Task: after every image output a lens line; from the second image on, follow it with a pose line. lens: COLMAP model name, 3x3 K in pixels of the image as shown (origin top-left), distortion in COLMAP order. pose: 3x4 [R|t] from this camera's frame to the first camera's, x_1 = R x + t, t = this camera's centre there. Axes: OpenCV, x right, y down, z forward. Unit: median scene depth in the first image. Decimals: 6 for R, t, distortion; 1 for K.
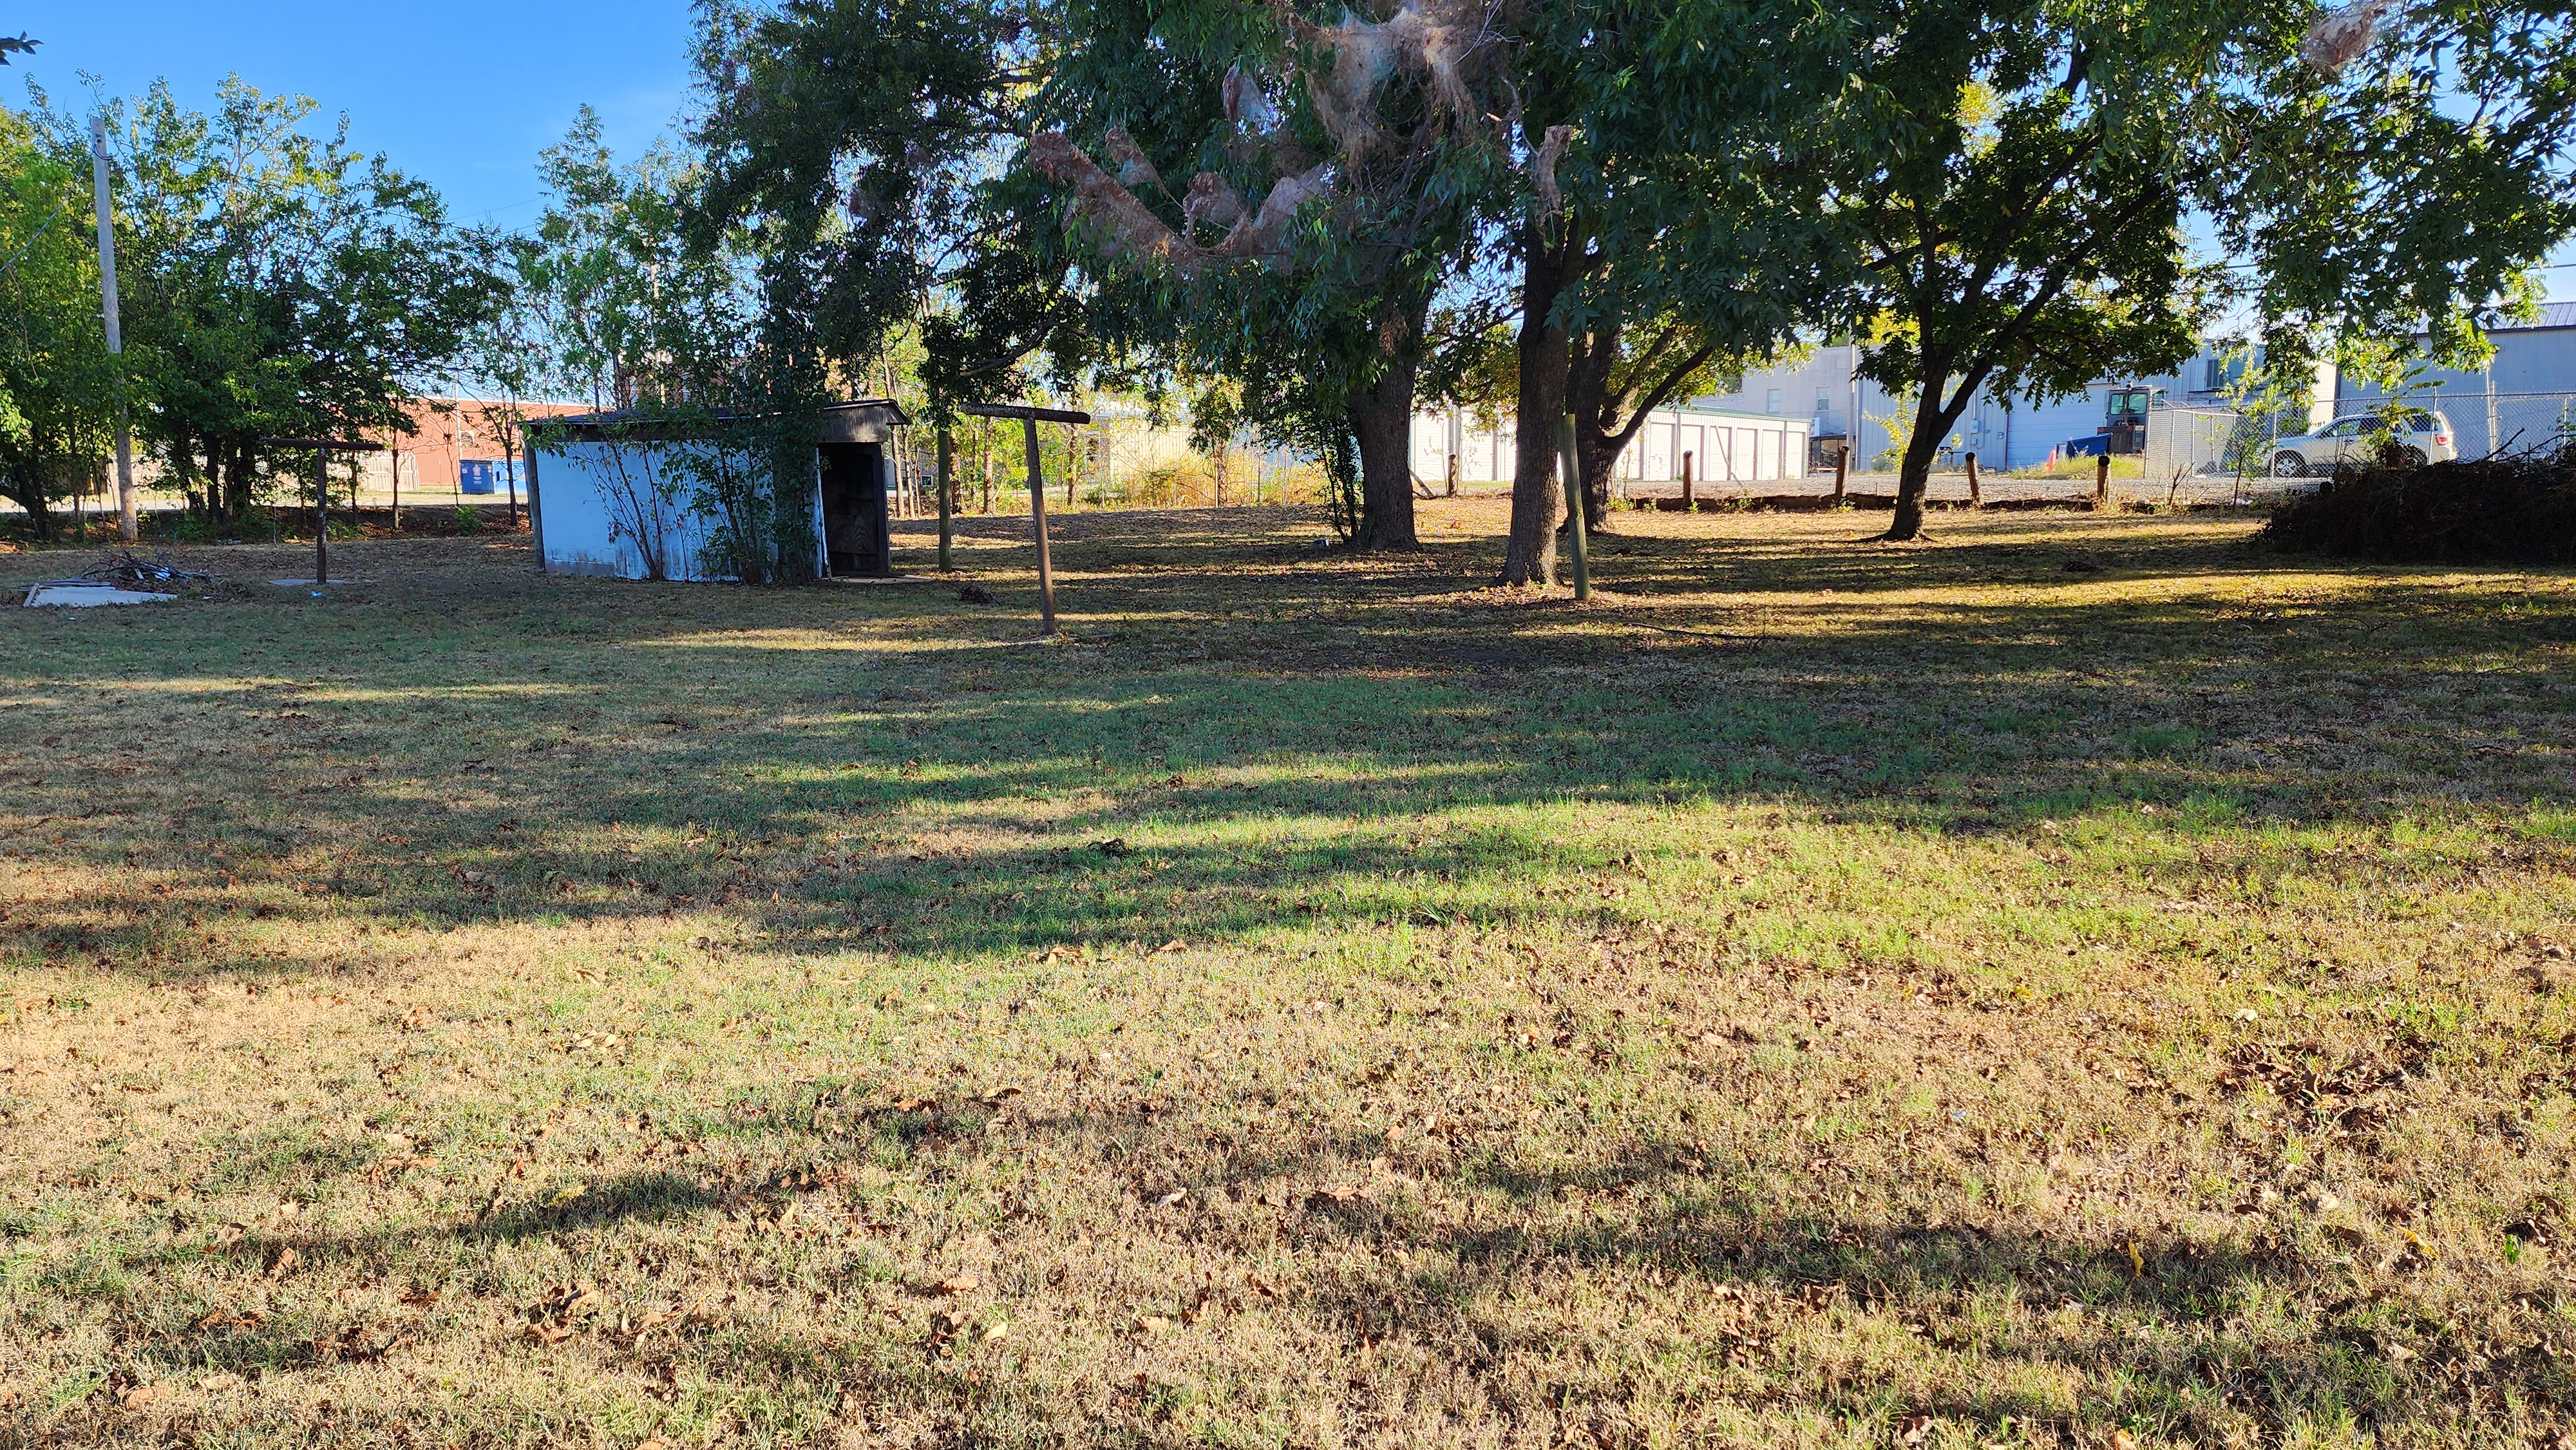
lens RADIAL K [[1721.5, 0, 1288.0], [0, 1721.5, 725.0], [0, 0, 1]] dist [0.097617, -0.089301]
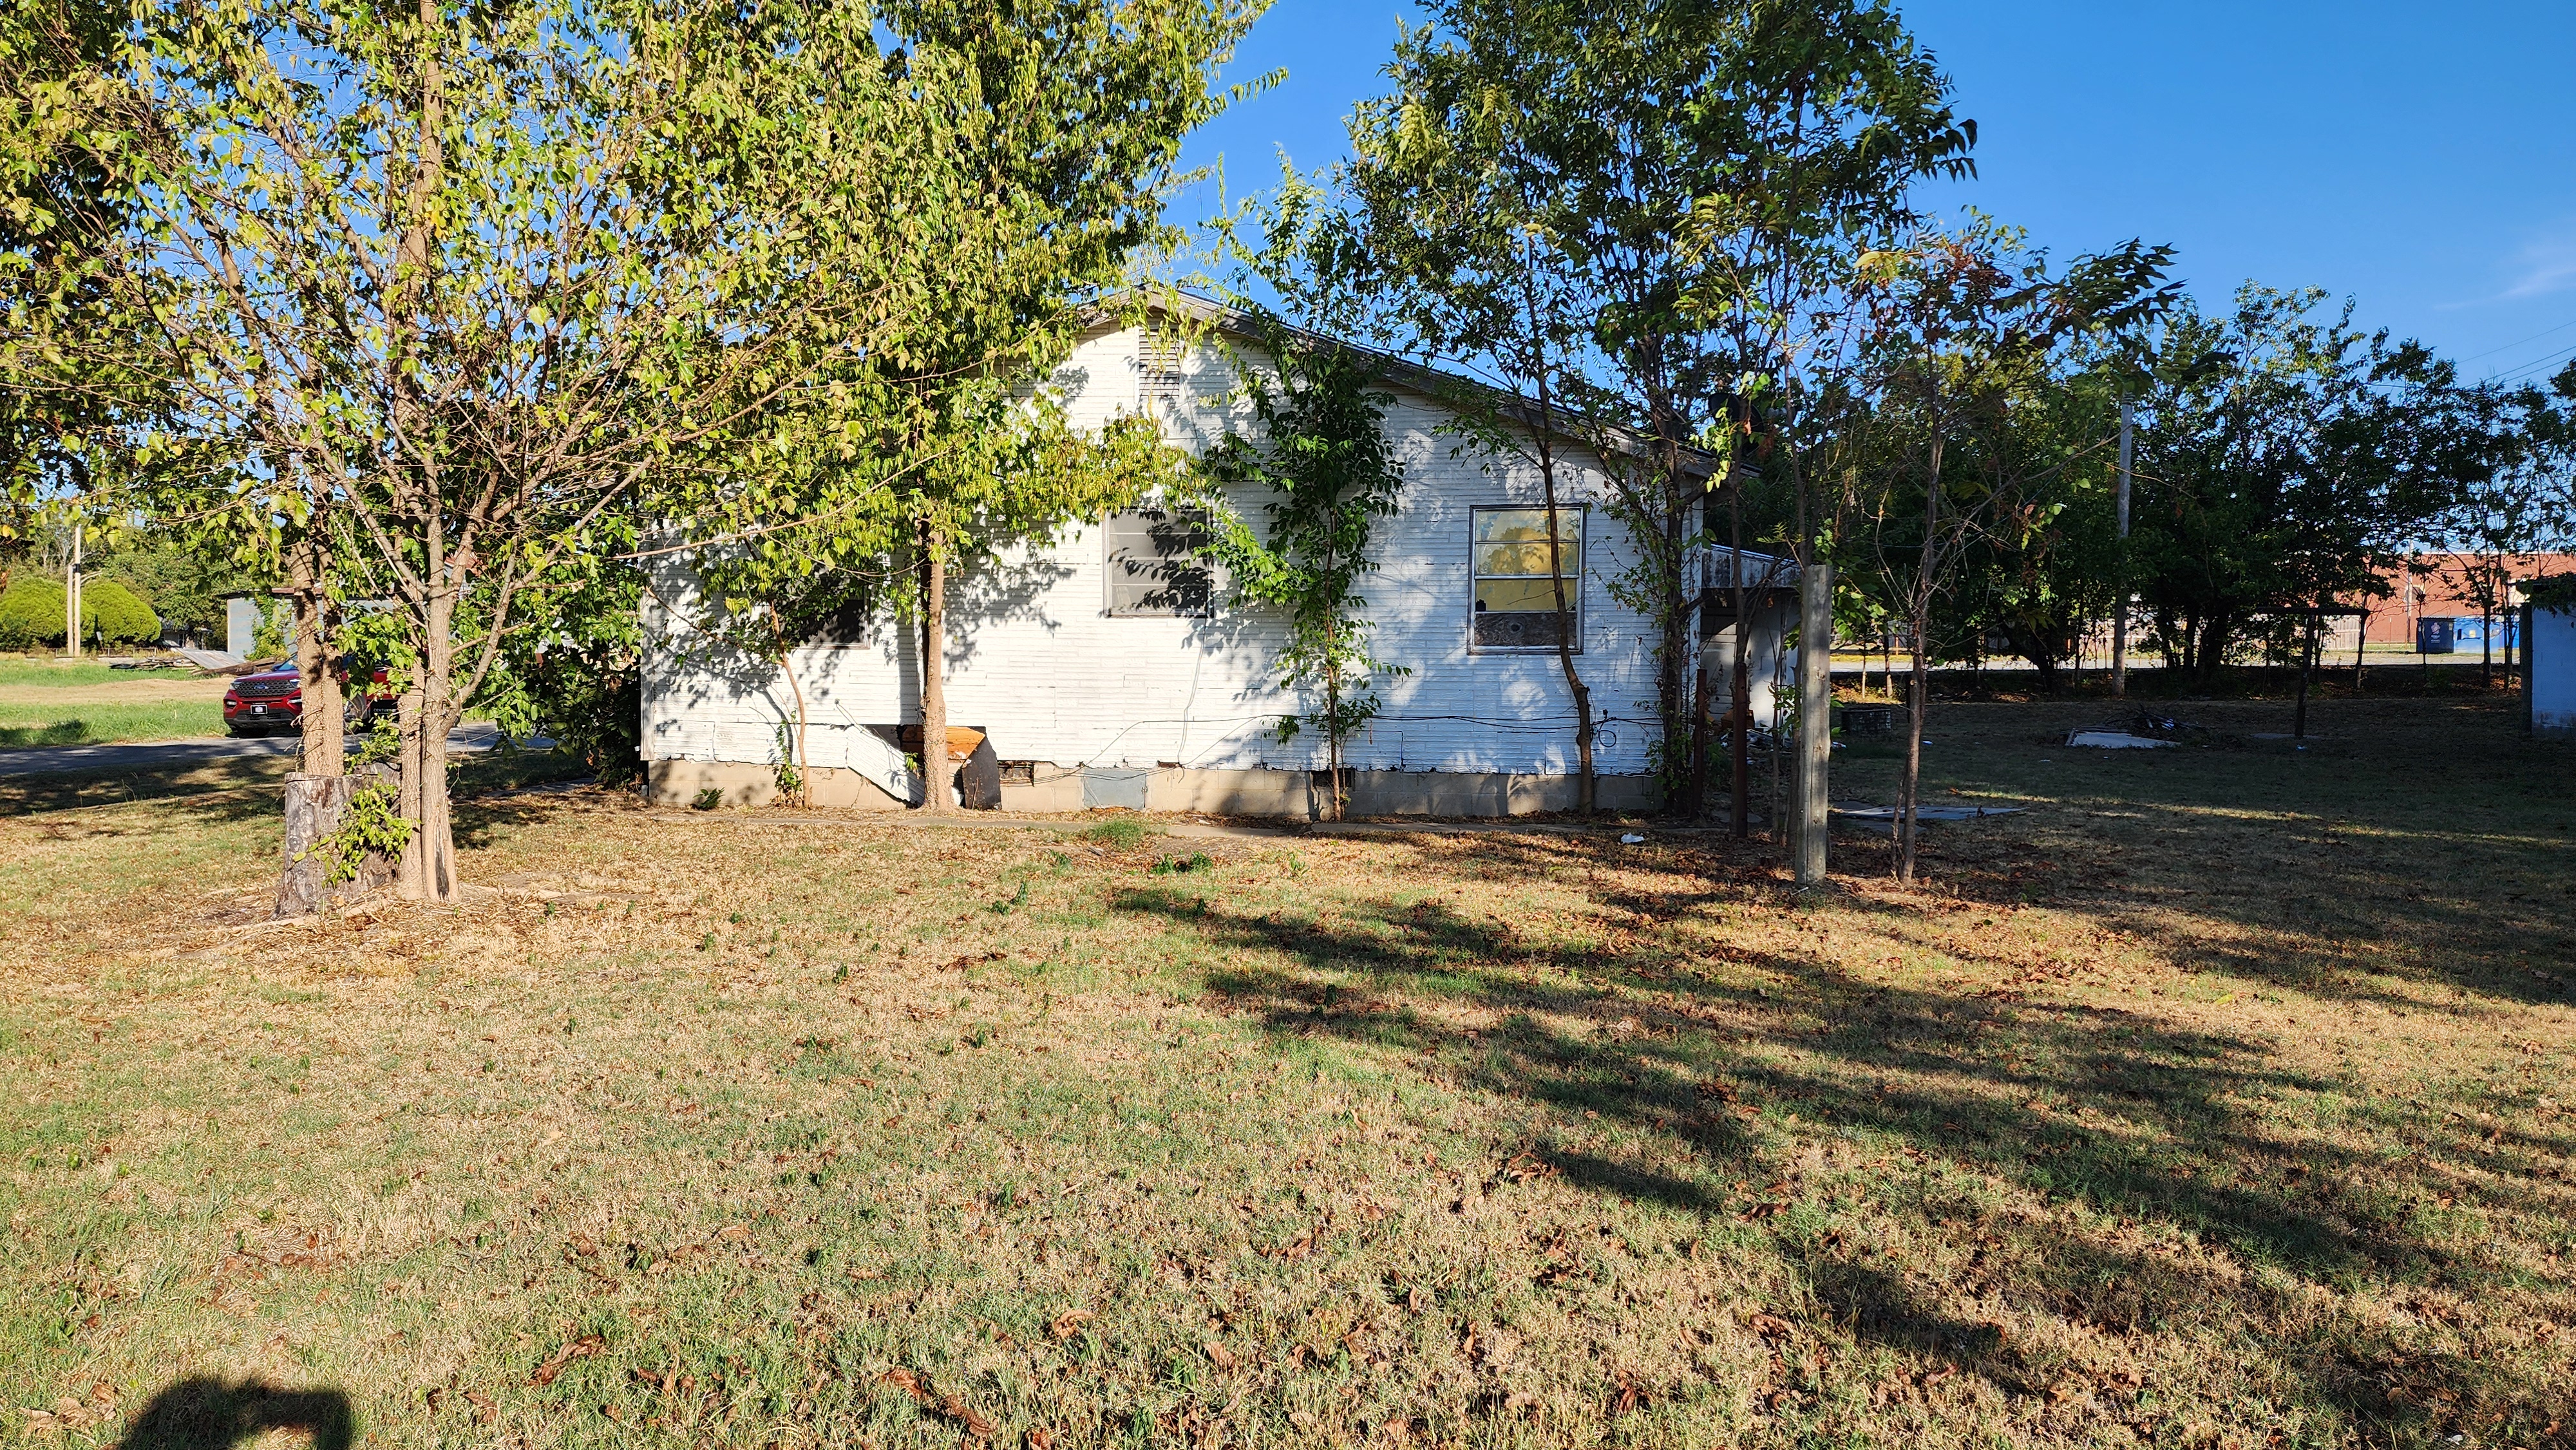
lens RADIAL K [[1721.5, 0, 1288.0], [0, 1721.5, 725.0], [0, 0, 1]] dist [0.097617, -0.089301]
pose [[0.542051, 0.039443, -0.839419, 0.016303], [-0.113802, 0.993141, -0.026821, 0.007945], [0.832604, 0.110066, 0.542822, -0.074512]]
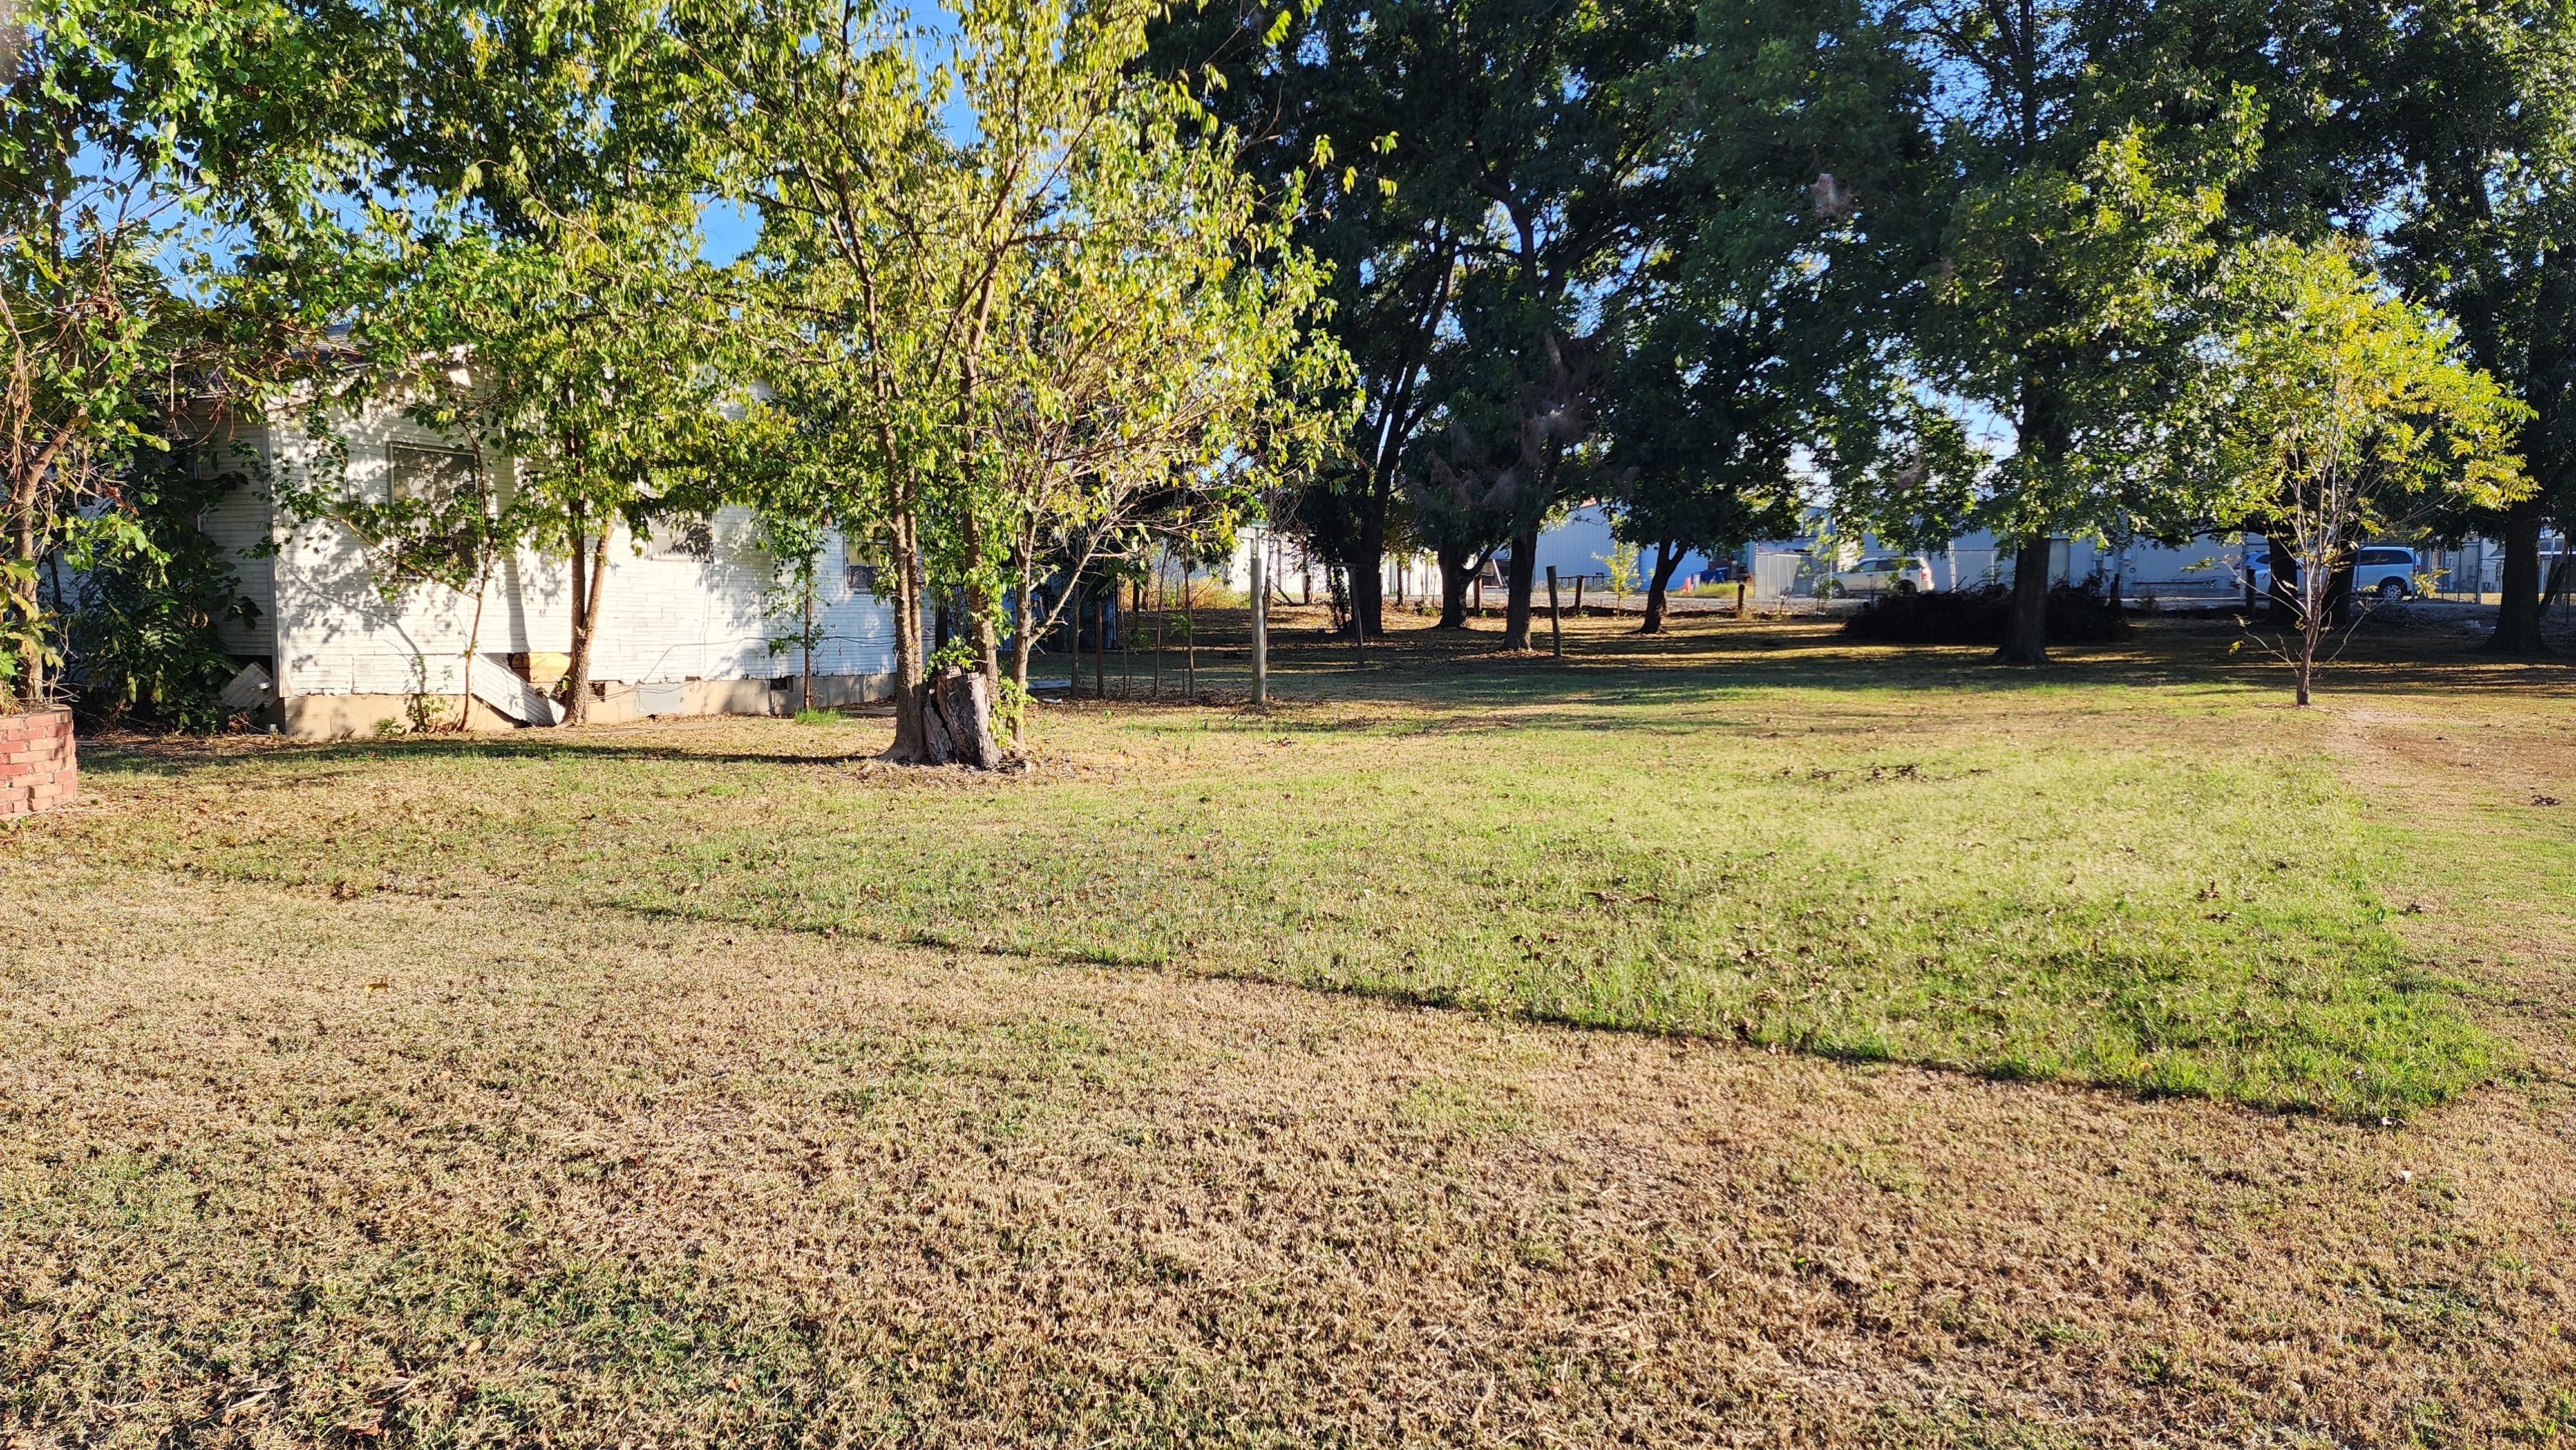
lens RADIAL K [[1721.5, 0, 1288.0], [0, 1721.5, 725.0], [0, 0, 1]] dist [0.097617, -0.089301]
pose [[0.974087, -0.006917, 0.226066, -0.299076], [0.020869, 0.998017, -0.059388, 0.061048], [-0.225207, 0.062567, 0.972300, -0.444747]]
